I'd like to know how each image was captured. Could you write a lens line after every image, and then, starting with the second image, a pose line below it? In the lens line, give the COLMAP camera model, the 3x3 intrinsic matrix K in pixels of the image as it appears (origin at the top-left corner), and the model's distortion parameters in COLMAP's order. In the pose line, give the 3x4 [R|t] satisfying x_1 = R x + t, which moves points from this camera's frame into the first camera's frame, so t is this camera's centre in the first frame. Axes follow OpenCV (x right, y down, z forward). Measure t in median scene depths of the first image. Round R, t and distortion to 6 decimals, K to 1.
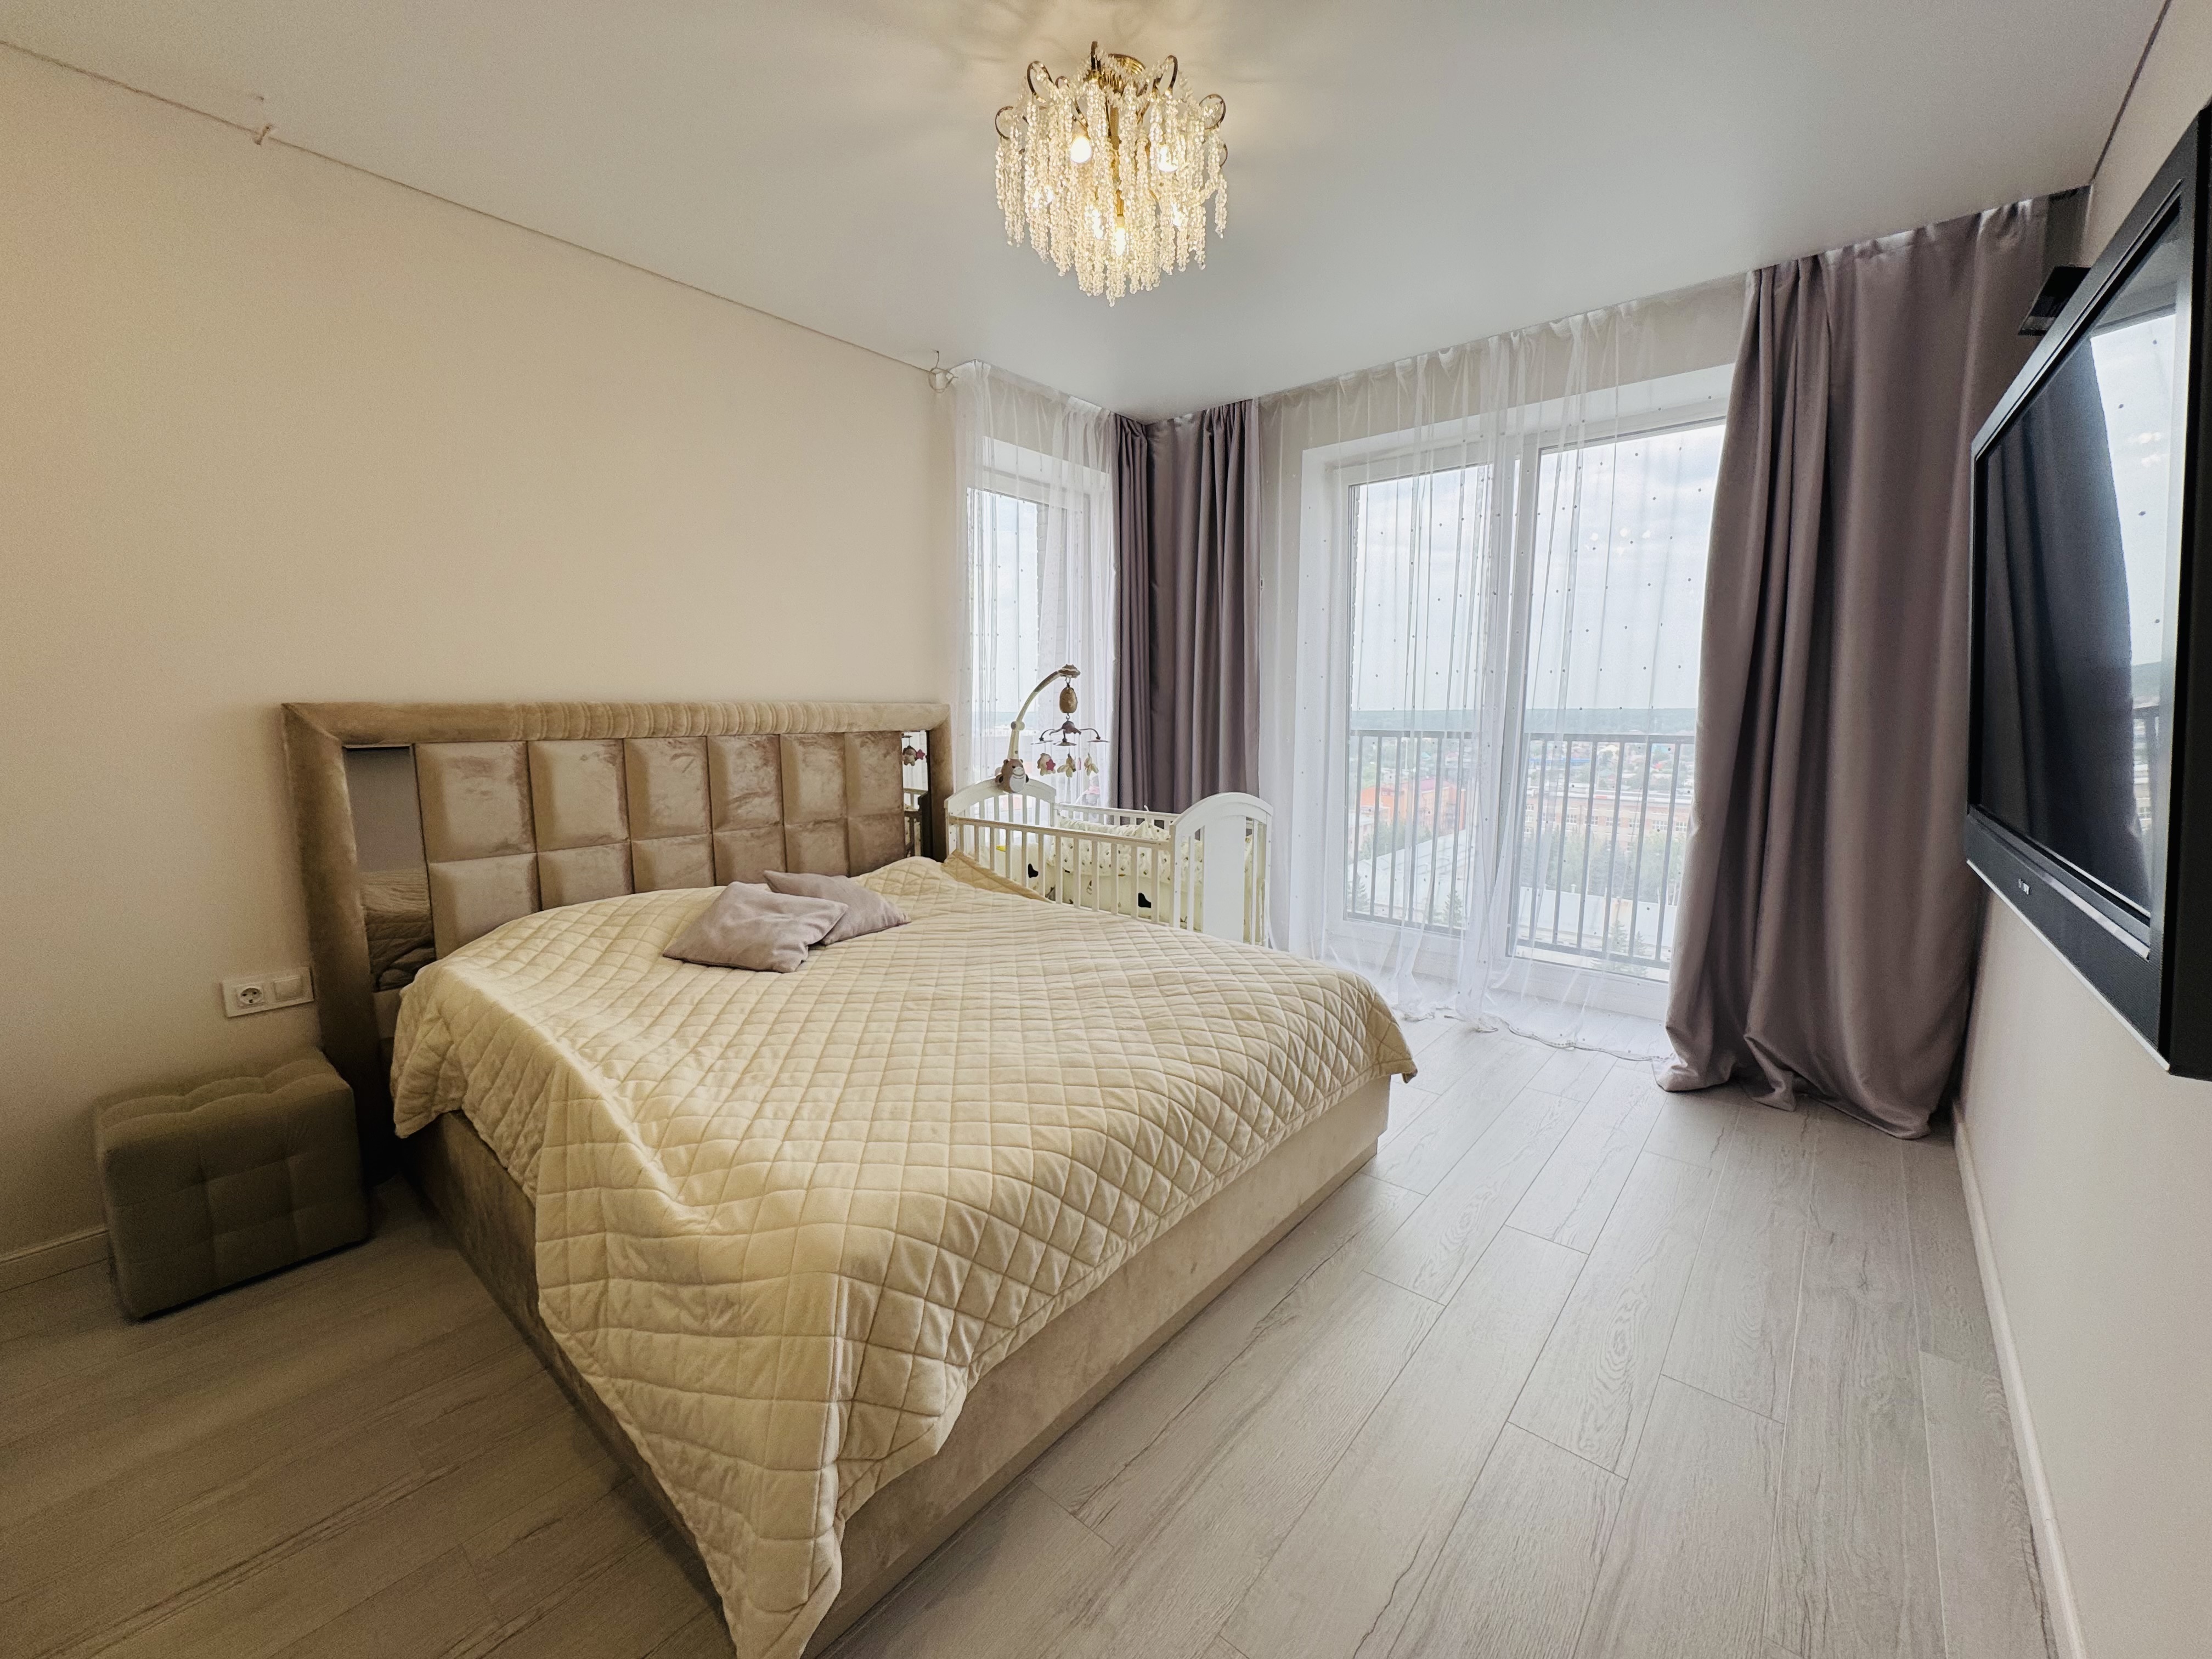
lens RADIAL K [[882.8, 0, 1096.3], [0, 882.8, 832.5], [0, 0, 1]] dist [0.008598, 0.000065]
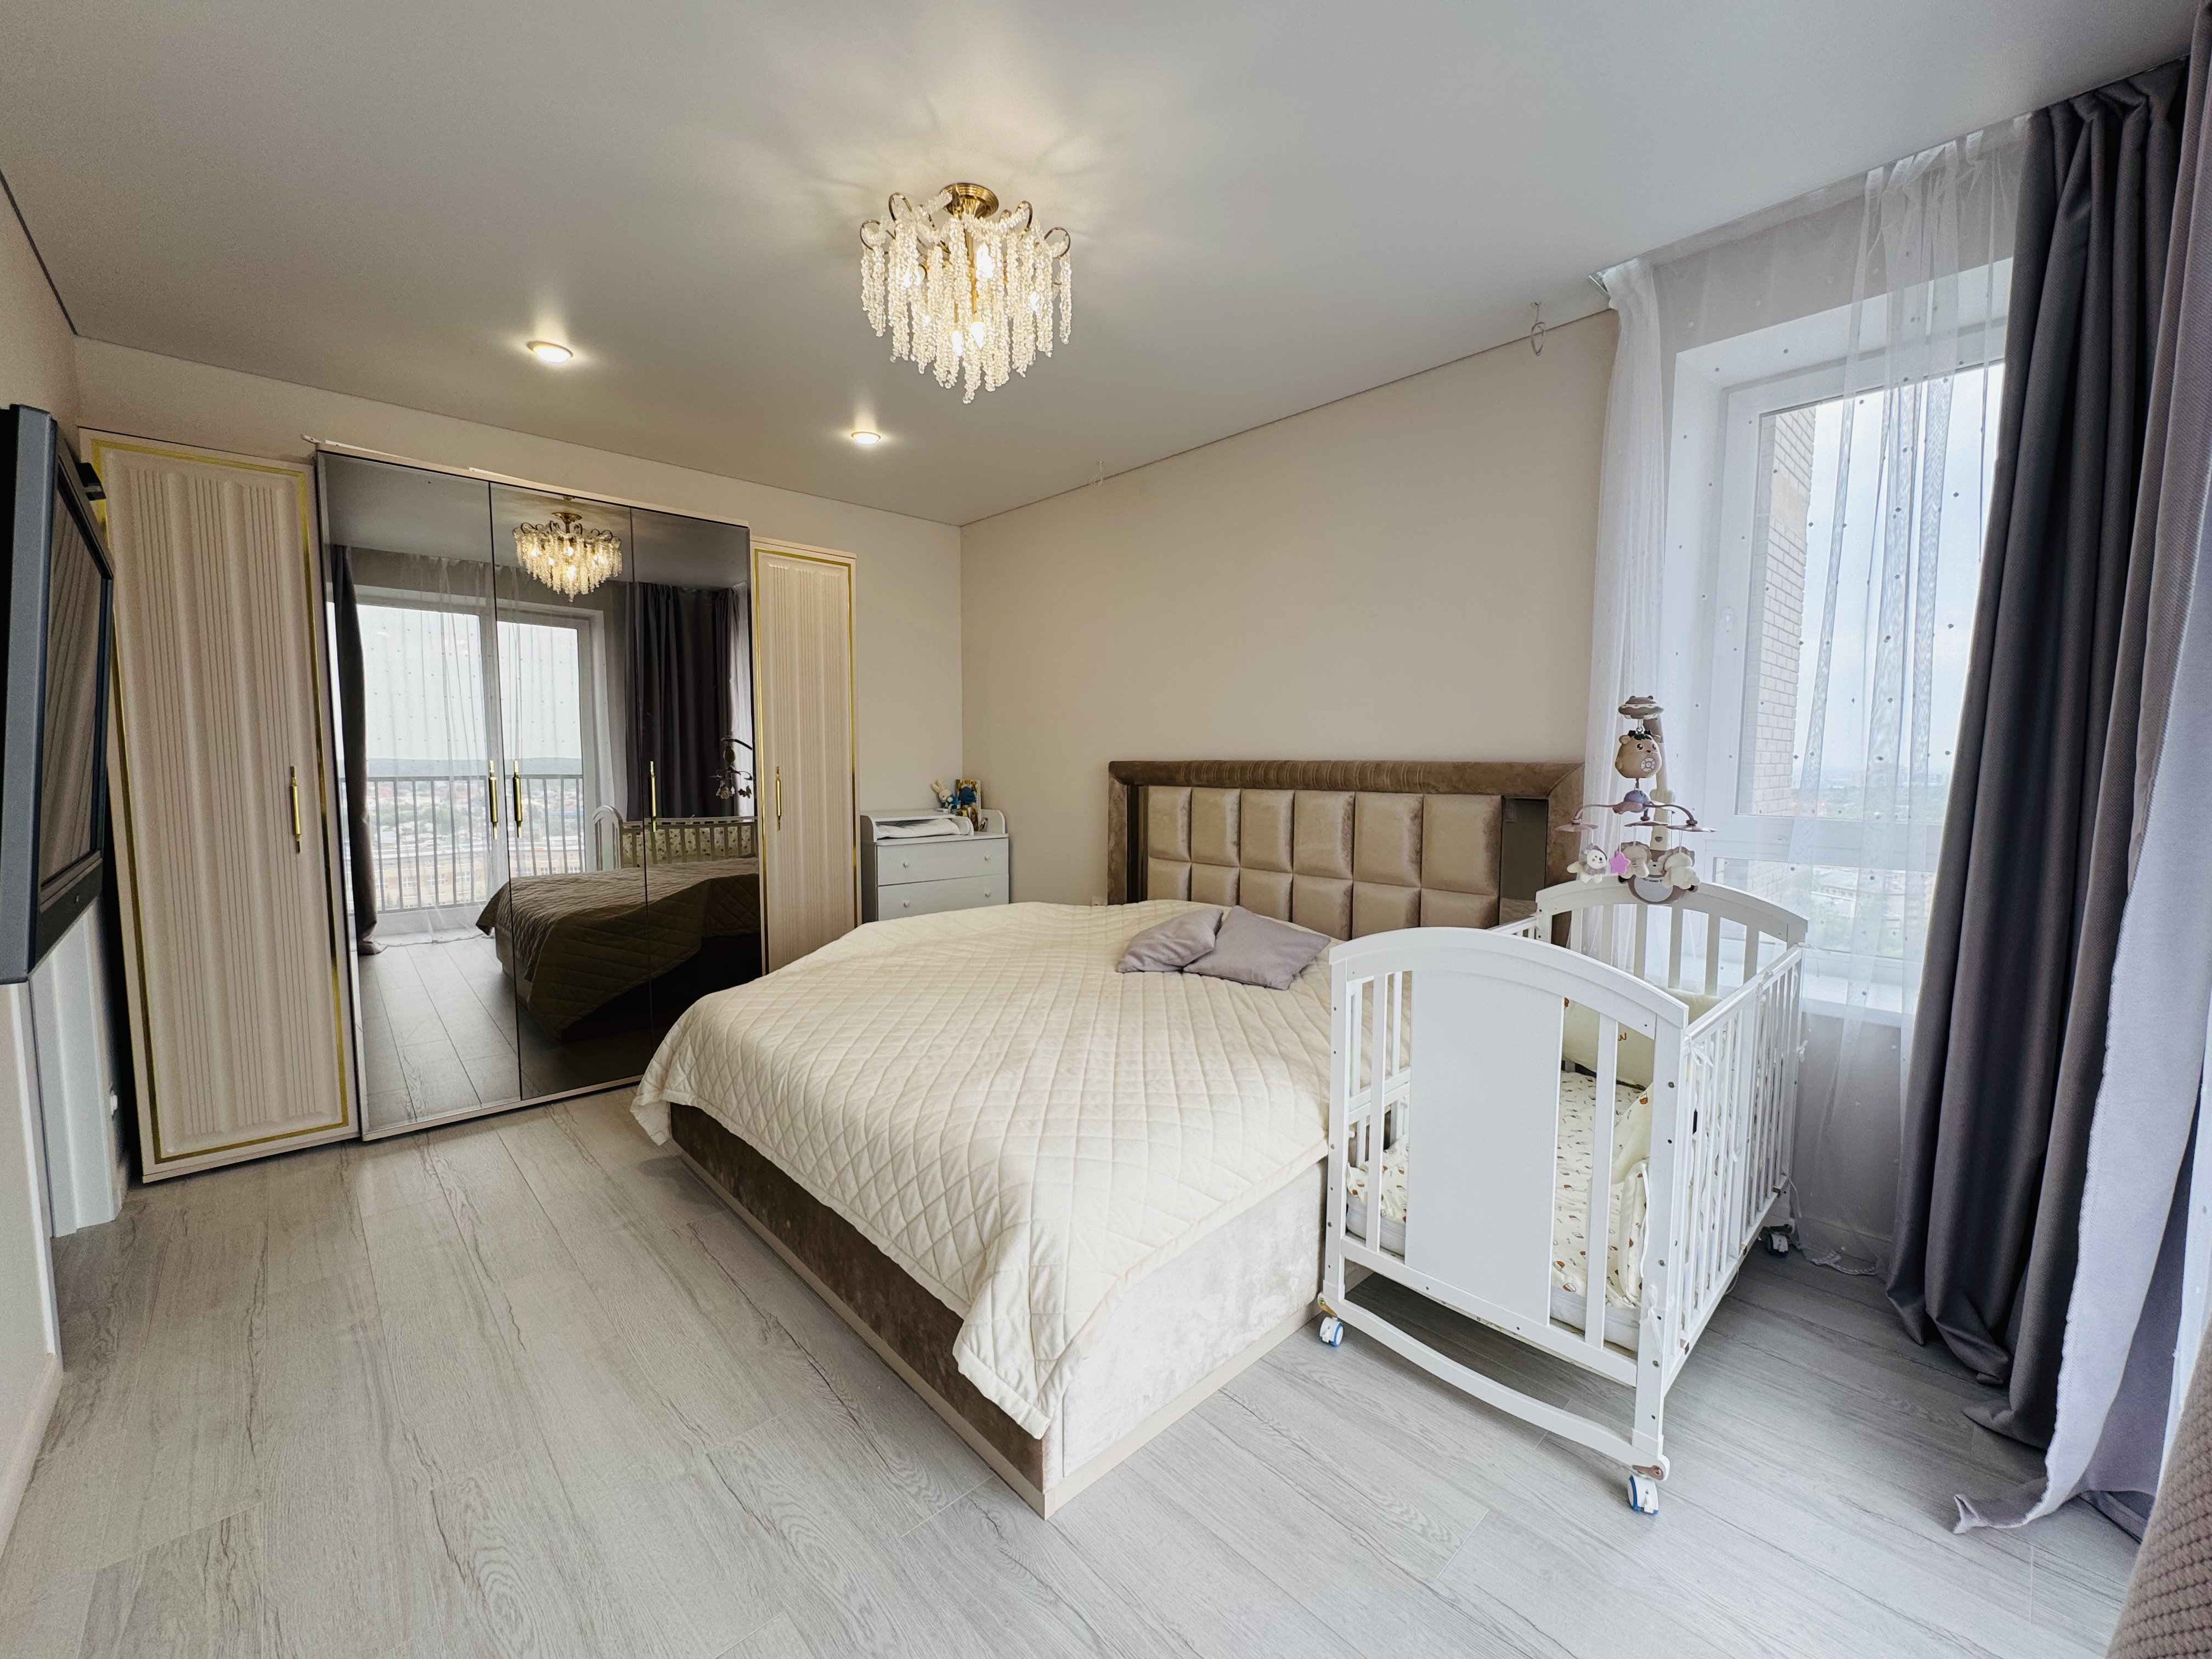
lens RADIAL K [[882.8, 0, 1096.3], [0, 882.8, 832.5], [0, 0, 1]] dist [0.008598, 0.000065]
pose [[-0.110017, 0.083314, -0.990432, 0.800263], [-0.148823, 0.983866, 0.099293, -0.141150], [0.982725, 0.158322, -0.095843, 0.949428]]
